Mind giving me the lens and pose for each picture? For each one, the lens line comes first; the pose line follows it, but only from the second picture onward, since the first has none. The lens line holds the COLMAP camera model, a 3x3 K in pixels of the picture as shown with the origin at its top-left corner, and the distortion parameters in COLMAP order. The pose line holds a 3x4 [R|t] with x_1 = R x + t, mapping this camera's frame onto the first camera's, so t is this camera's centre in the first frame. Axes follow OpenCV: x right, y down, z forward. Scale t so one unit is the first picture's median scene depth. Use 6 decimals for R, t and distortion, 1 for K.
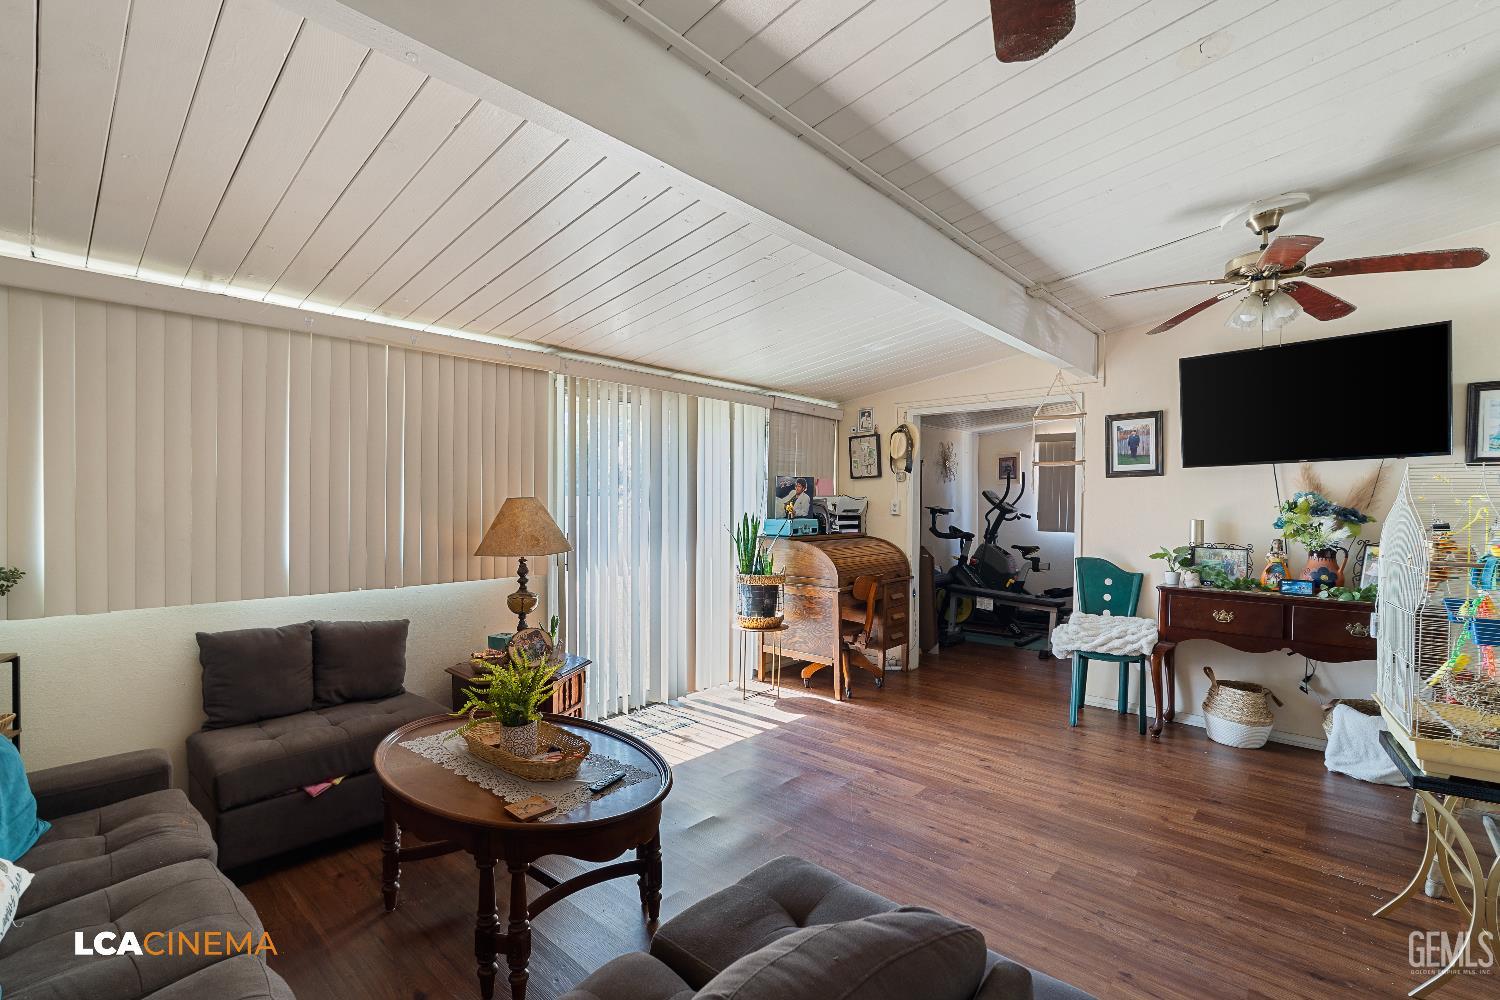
lens RADIAL K [[656.0, 0, 753.3], [0, 656.0, 501.9], [0, 0, 1]] dist [-0.002933, -0.000230]
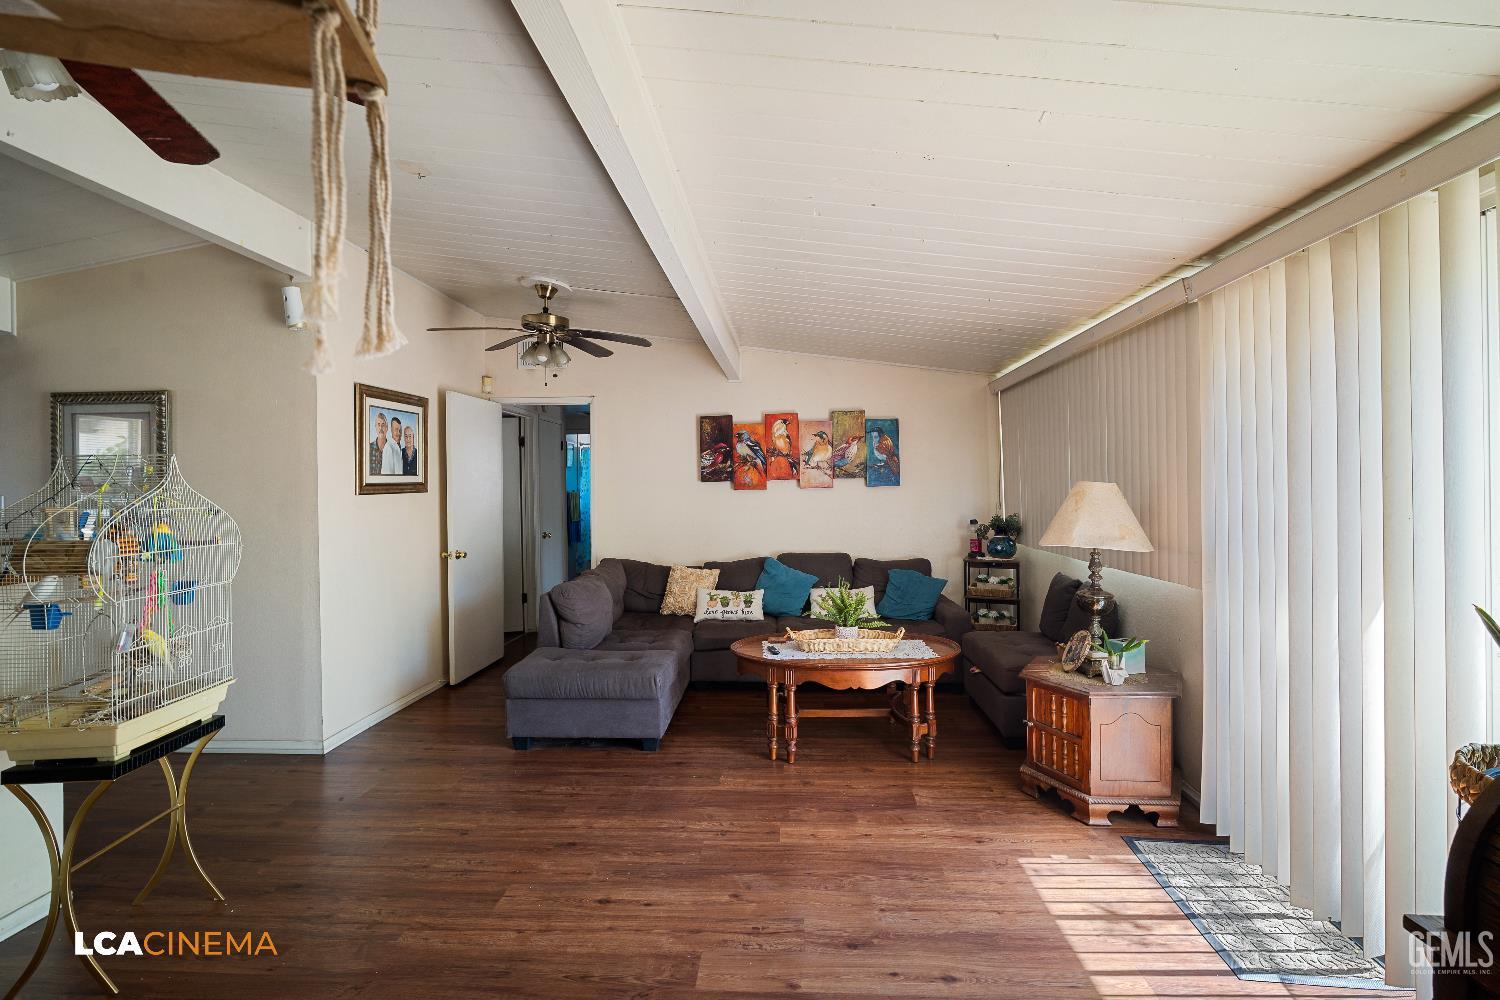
lens RADIAL K [[656.0, 0, 755.3], [0, 656.0, 496.3], [0, 0, 1]] dist [-0.002933, -0.000230]
pose [[-0.767496, -0.004602, -0.641038, 0.755375], [-0.004810, 0.999987, -0.001420, 0.017843], [0.641036, 0.001993, -0.767508, 1.876759]]
